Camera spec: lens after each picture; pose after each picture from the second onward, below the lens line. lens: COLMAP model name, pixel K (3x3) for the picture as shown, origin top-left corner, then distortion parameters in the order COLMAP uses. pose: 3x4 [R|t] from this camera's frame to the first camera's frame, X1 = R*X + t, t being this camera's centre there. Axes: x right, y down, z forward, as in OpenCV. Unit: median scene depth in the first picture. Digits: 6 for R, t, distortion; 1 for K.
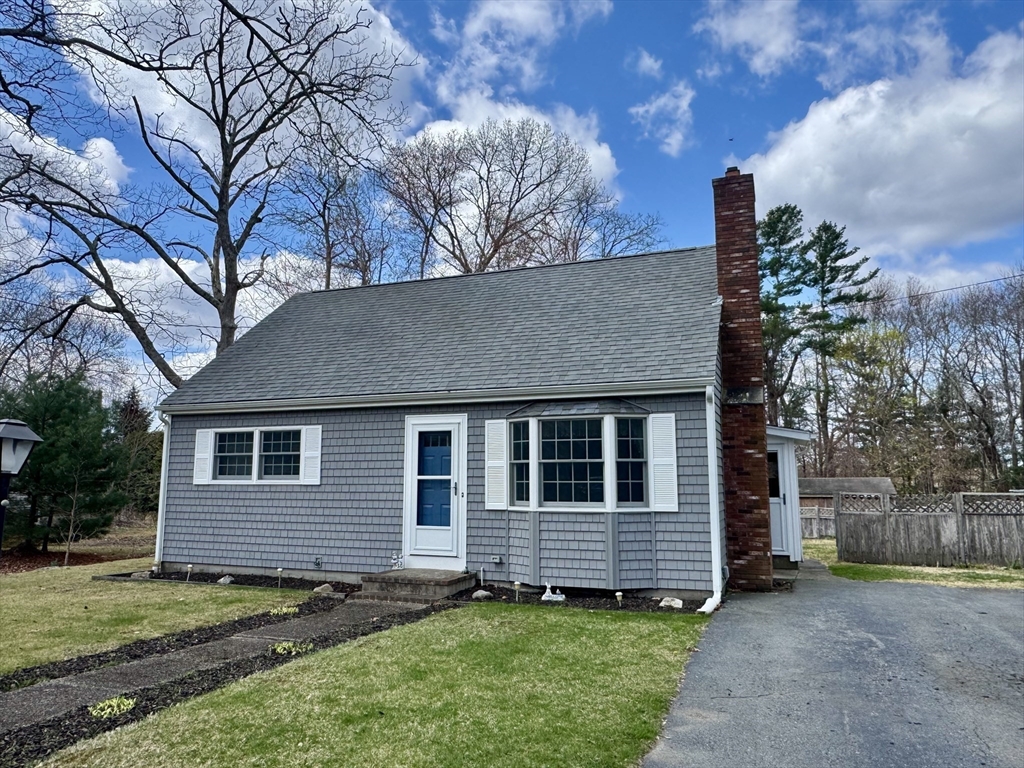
lens RADIAL K [[724.4, 0, 507.8], [0, 724.4, 367.7], [0, 0, 1]] dist [0.003394, 0.001492]
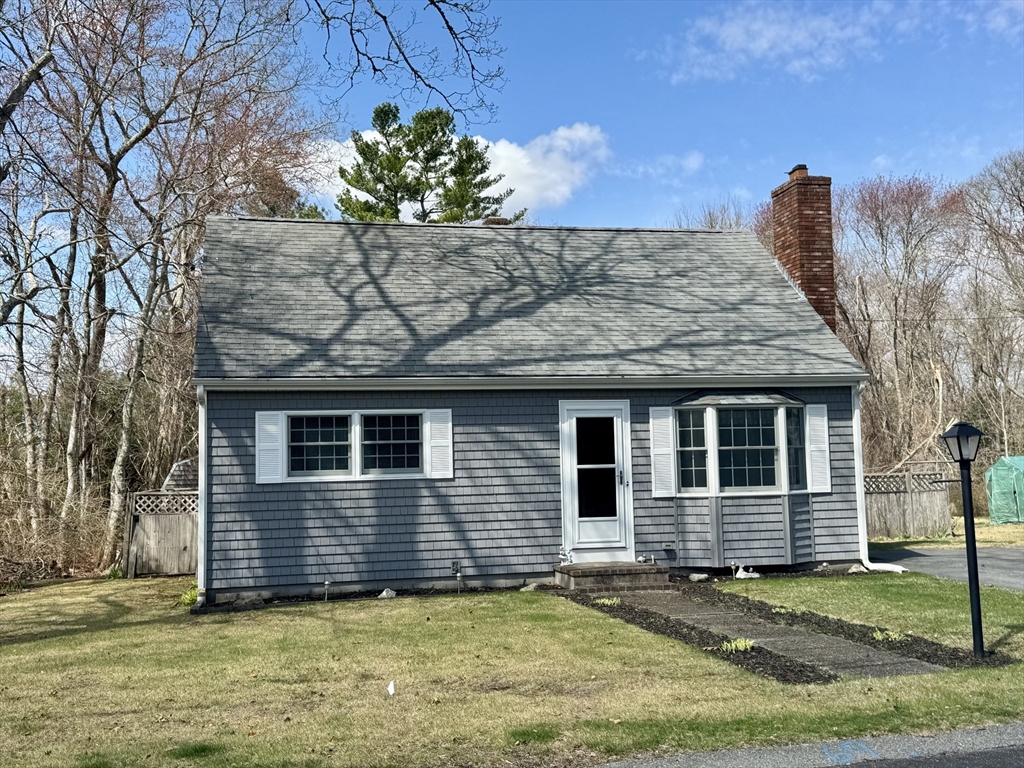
lens RADIAL K [[1081.3, 0, 510.3], [0, 1081.3, 385.9], [0, 0, 1]] dist [0.130486, -0.004249]
pose [[0.827271, 0.022715, 0.561344, -0.973195], [-0.061966, 0.996775, 0.050987, -0.017387], [-0.558376, -0.076964, 0.826010, -0.090924]]
